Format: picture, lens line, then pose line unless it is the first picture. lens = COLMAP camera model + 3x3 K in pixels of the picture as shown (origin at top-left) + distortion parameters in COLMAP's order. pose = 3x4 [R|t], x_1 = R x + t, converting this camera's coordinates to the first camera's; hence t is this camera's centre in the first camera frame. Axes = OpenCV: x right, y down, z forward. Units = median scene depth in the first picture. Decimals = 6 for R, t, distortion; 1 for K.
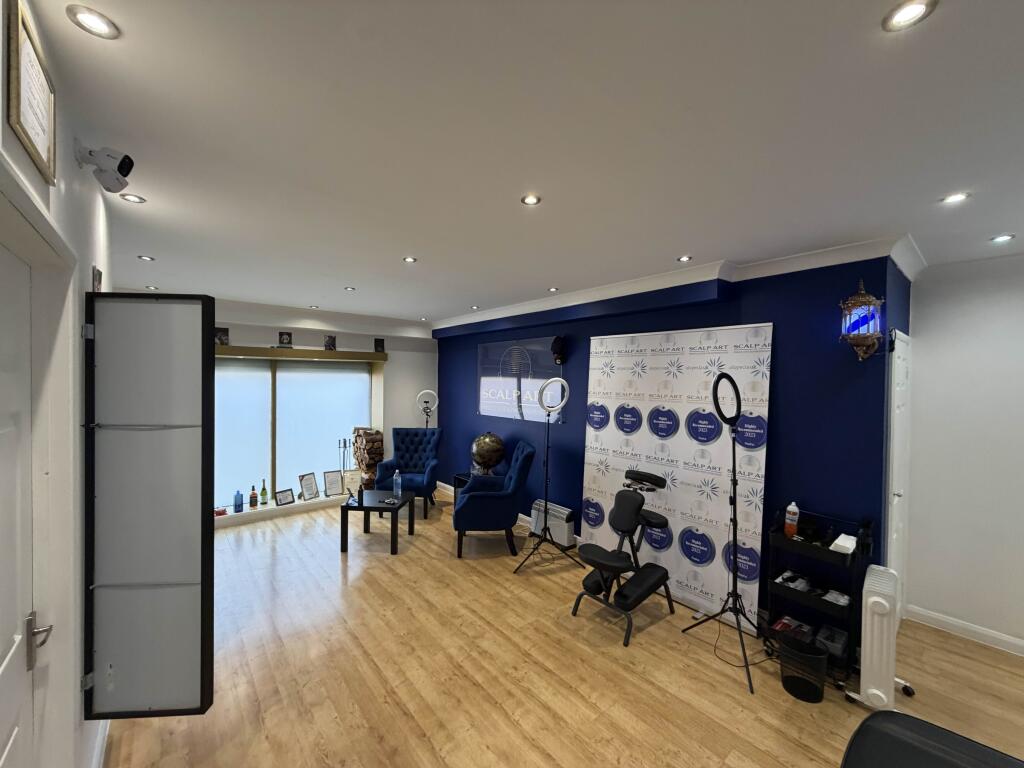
lens RADIAL K [[405.3, 0, 512.0], [0, 405.3, 384.0], [0, 0, 1]] dist [-0.006682, 0.000021]
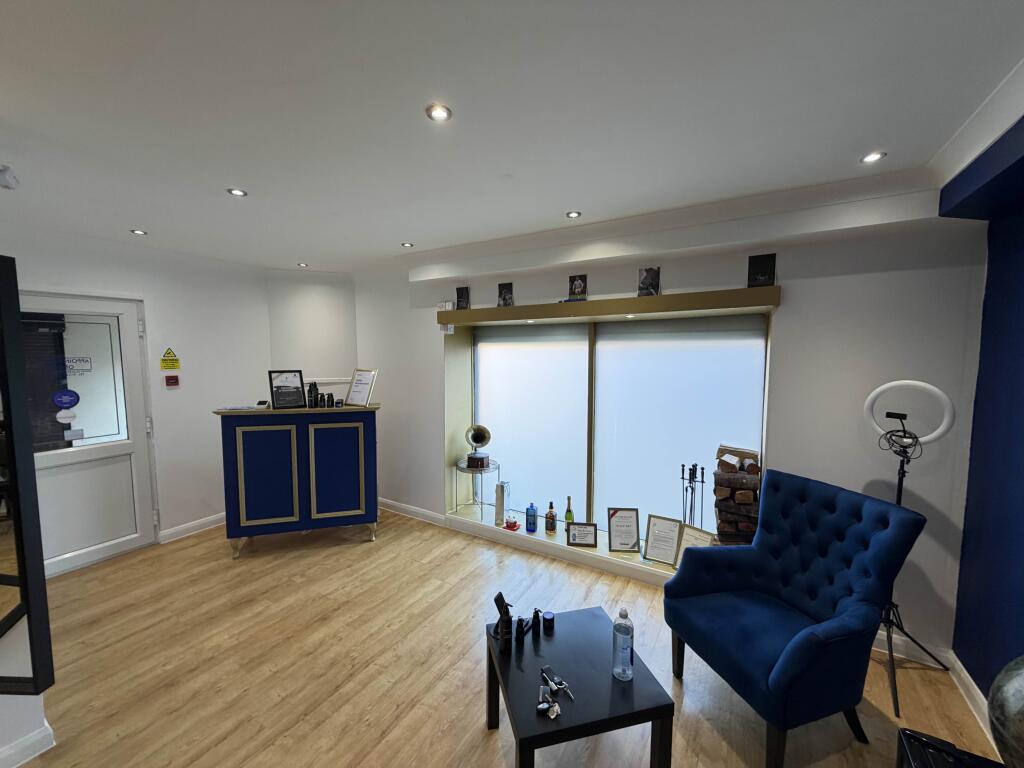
lens RADIAL K [[406.4, 0, 512.0], [0, 406.4, 384.0], [0, 0, 1]] dist [-0.000490, 0.000026]
pose [[0.319096, 0.062520, -0.945658, 0.003643], [-0.004429, 0.997909, 0.064480, -0.001913], [0.947712, -0.016387, 0.318705, 0.659190]]
